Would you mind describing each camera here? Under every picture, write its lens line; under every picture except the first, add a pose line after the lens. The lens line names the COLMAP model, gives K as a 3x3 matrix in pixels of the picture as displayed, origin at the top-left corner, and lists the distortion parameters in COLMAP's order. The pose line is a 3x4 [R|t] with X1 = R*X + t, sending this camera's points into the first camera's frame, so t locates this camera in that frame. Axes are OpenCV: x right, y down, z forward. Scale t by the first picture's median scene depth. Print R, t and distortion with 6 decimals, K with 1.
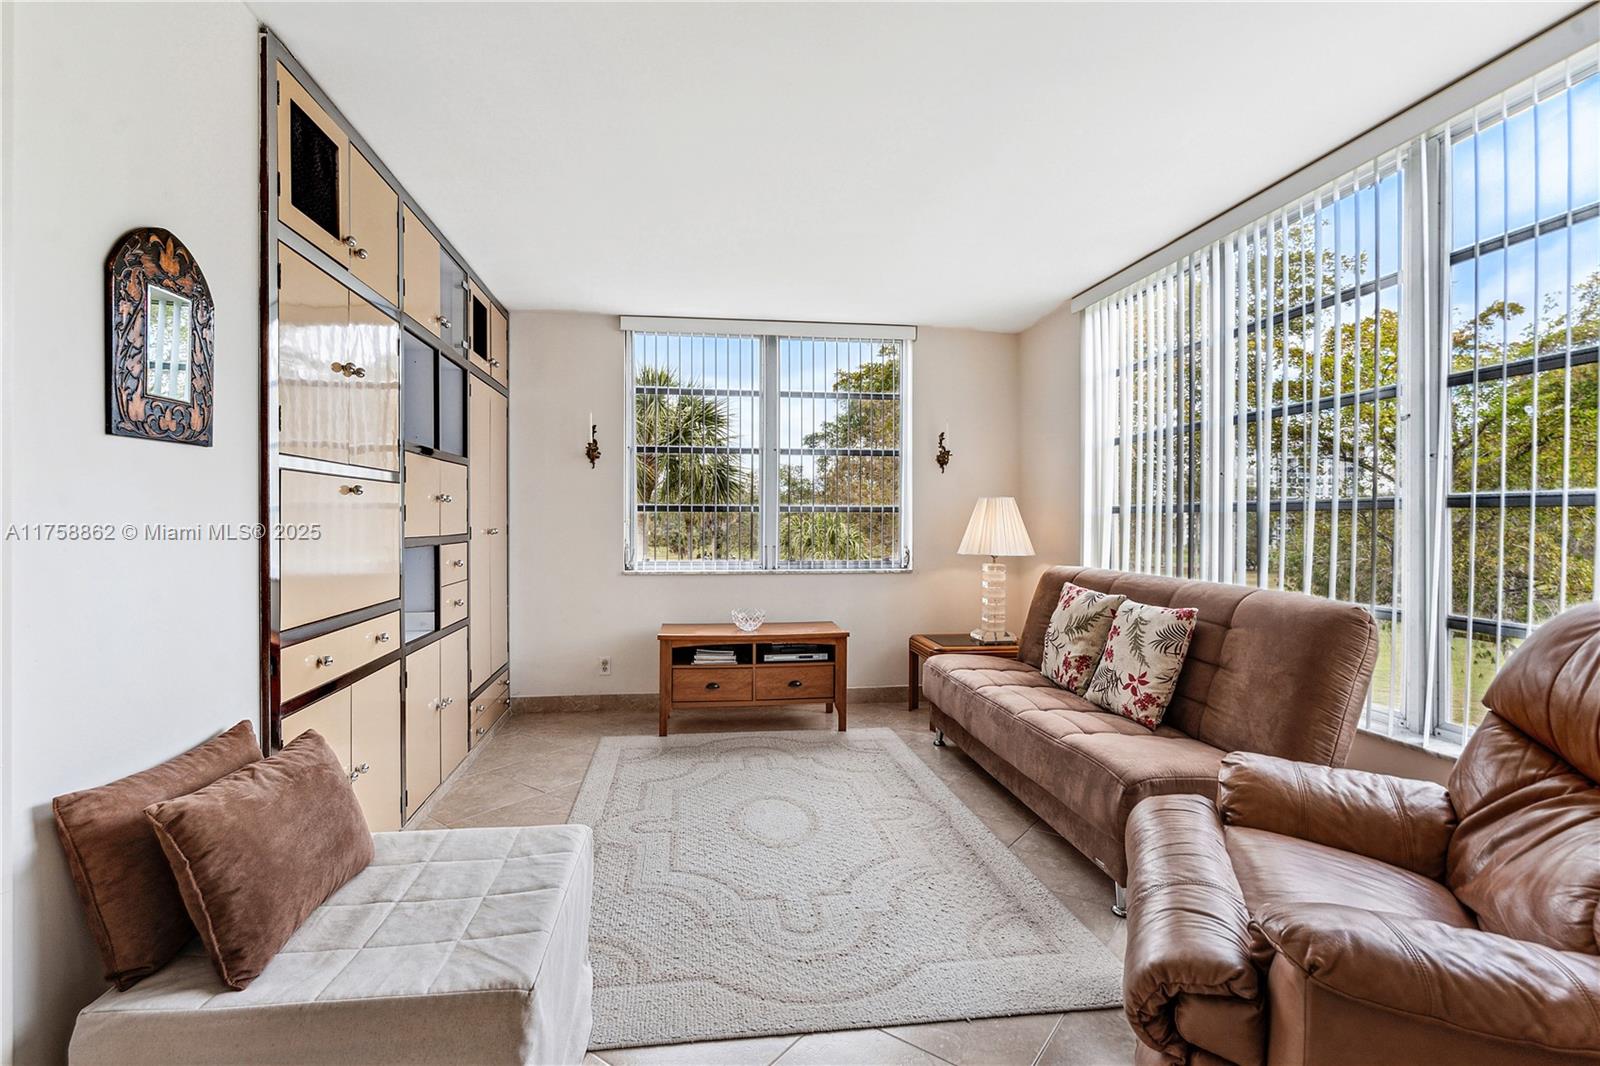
lens RADIAL K [[764.3, 0, 789.4], [0, 764.3, 507.3], [0, 0, 1]] dist [-0.003977, 0.000805]
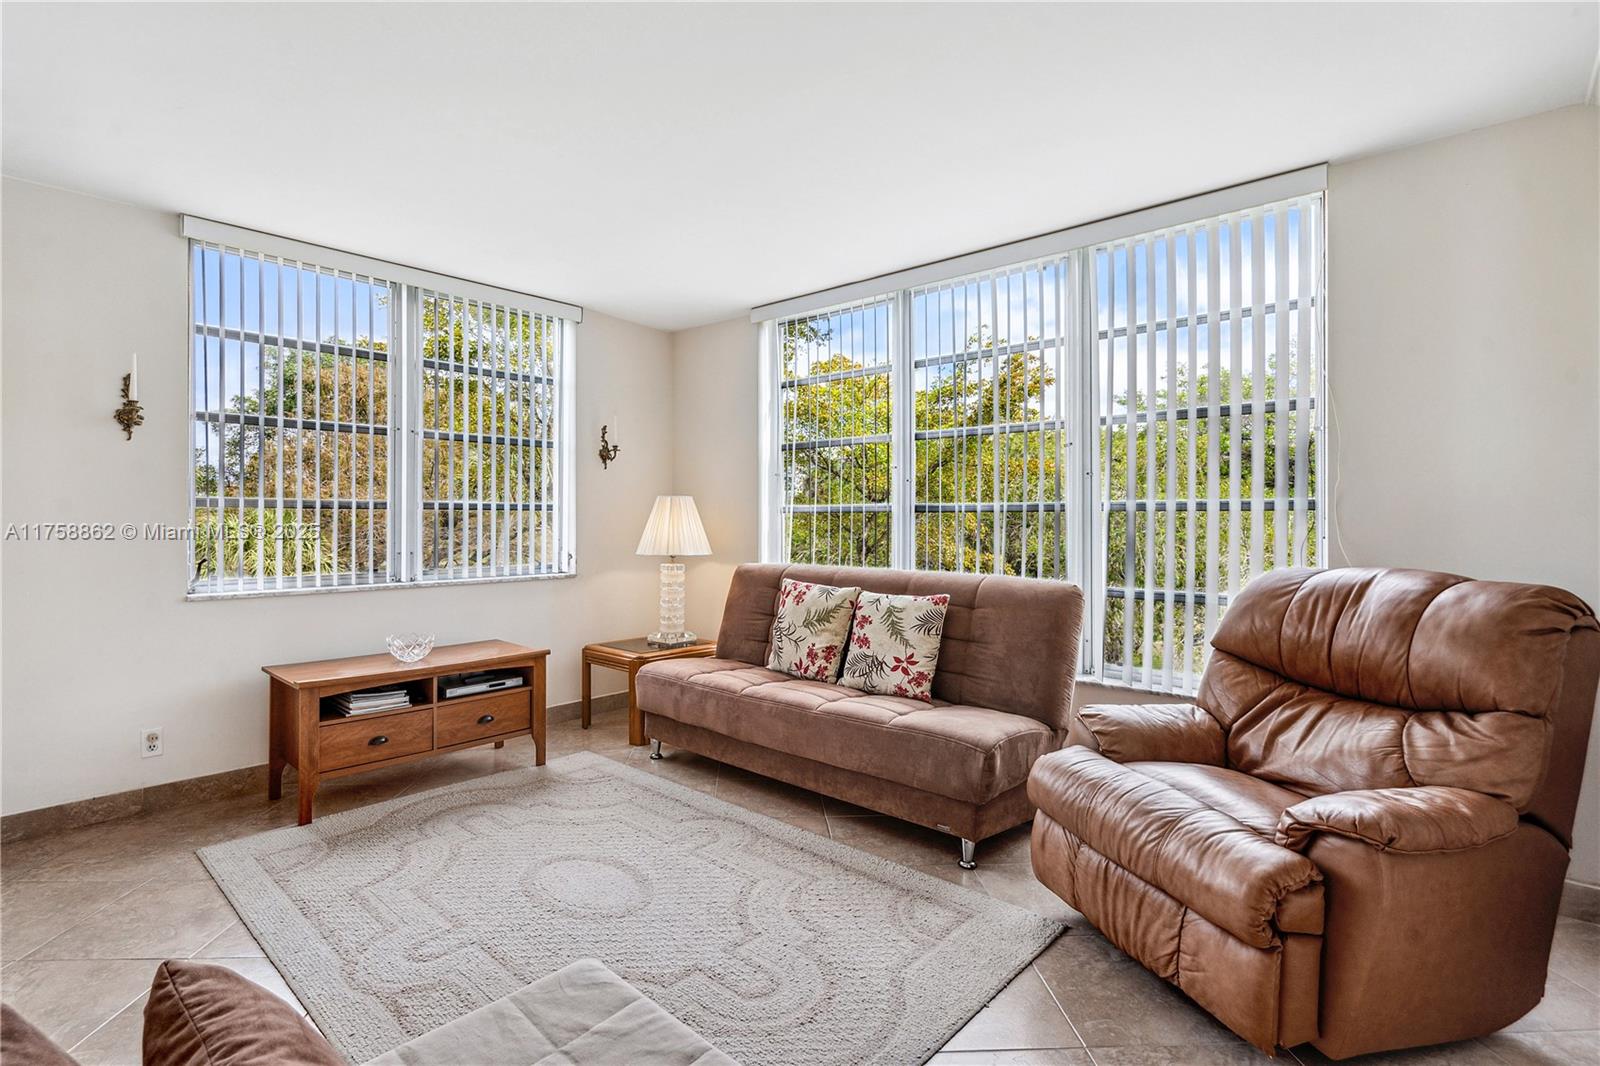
lens RADIAL K [[764.3, 0, 789.4], [0, 764.3, 507.3], [0, 0, 1]] dist [-0.003977, 0.000805]
pose [[0.764420, 0.009408, 0.644650, -0.360586], [-0.010885, 0.999939, -0.001686, 0.001571], [-0.644627, -0.005728, 0.764476, 0.217367]]
